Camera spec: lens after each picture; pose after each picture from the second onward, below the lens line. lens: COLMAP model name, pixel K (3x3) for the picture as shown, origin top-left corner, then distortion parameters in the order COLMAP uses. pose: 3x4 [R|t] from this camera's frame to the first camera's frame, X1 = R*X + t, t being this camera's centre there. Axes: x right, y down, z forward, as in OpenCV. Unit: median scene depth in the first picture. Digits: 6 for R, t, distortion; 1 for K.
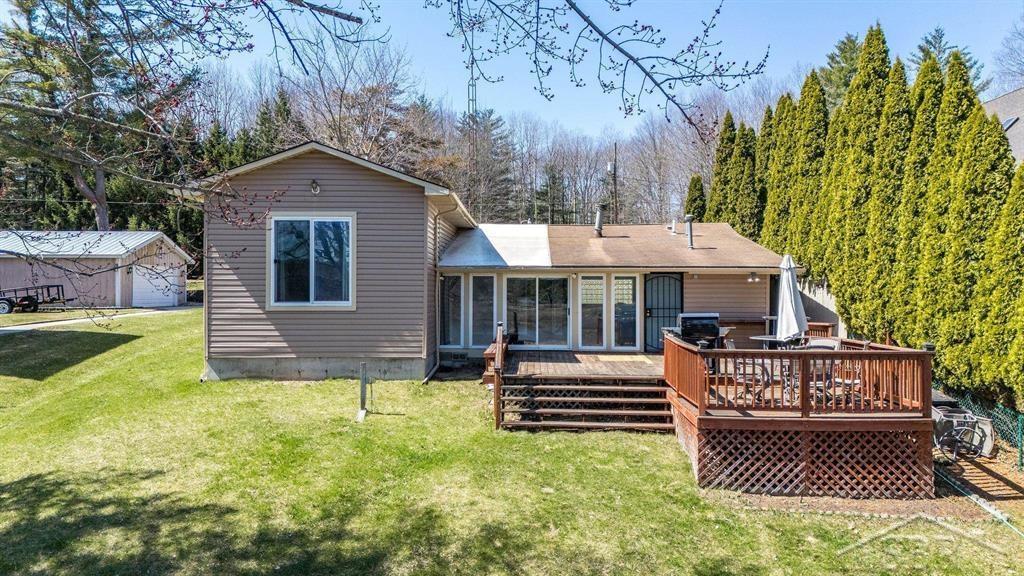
lens RADIAL K [[752.1, 0, 512.0], [0, 752.1, 288.0], [0, 0, 1]] dist [0.078270, -0.002950]
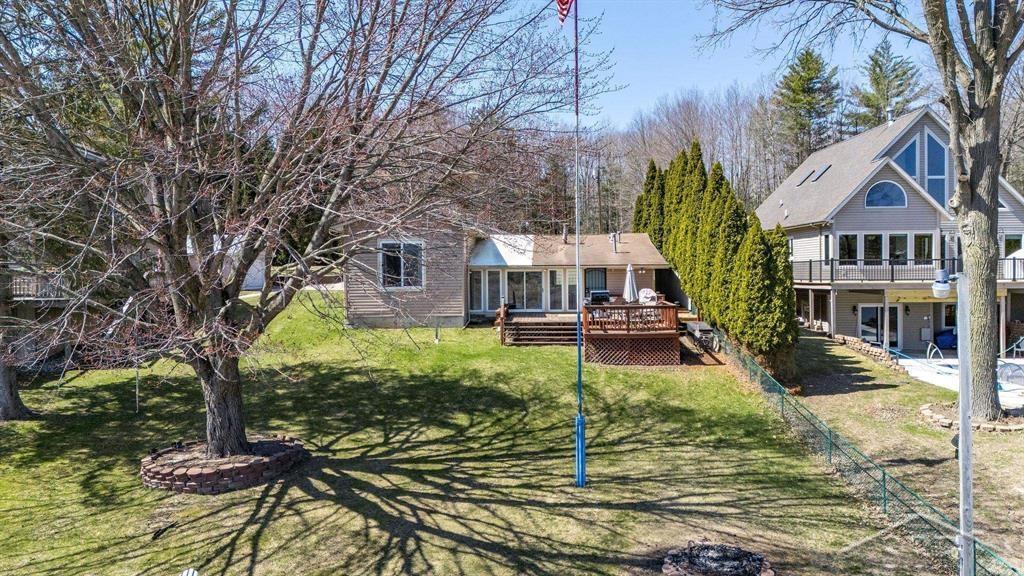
lens RADIAL K [[752.1, 0, 512.0], [0, 752.1, 288.0], [0, 0, 1]] dist [0.078270, -0.002950]
pose [[0.999876, -0.010472, -0.011753, 0.027197], [0.010785, 0.999580, 0.026914, -0.024802], [0.011466, -0.027038, 0.999569, -0.850465]]
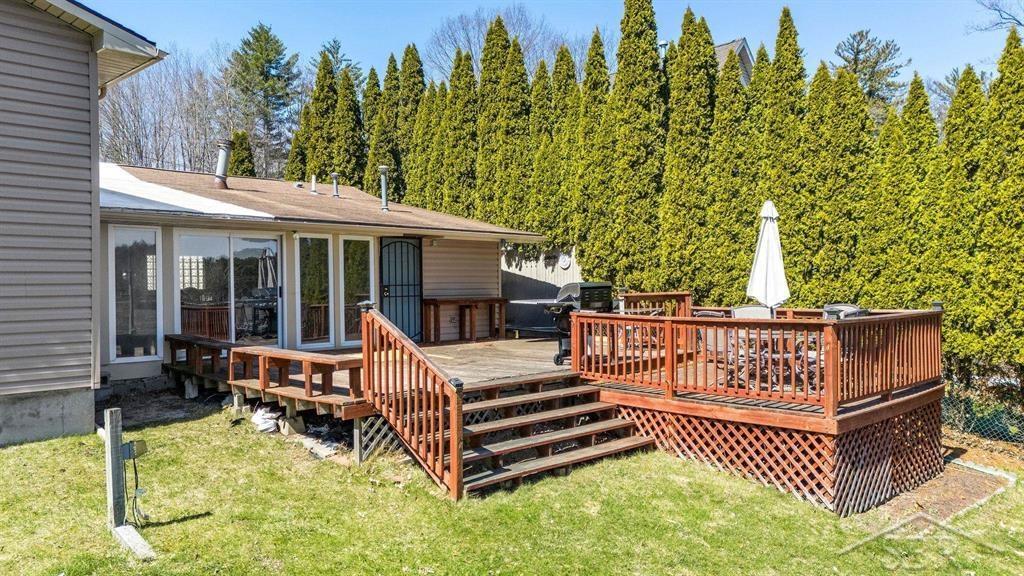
lens RADIAL K [[752.1, 0, 512.0], [0, 752.1, 288.0], [0, 0, 1]] dist [0.078270, -0.002950]
pose [[0.695352, -0.013822, 0.718537, -0.281382], [0.009576, 0.999904, 0.009968, 0.025981], [-0.718606, -0.000051, 0.695418, 0.454130]]
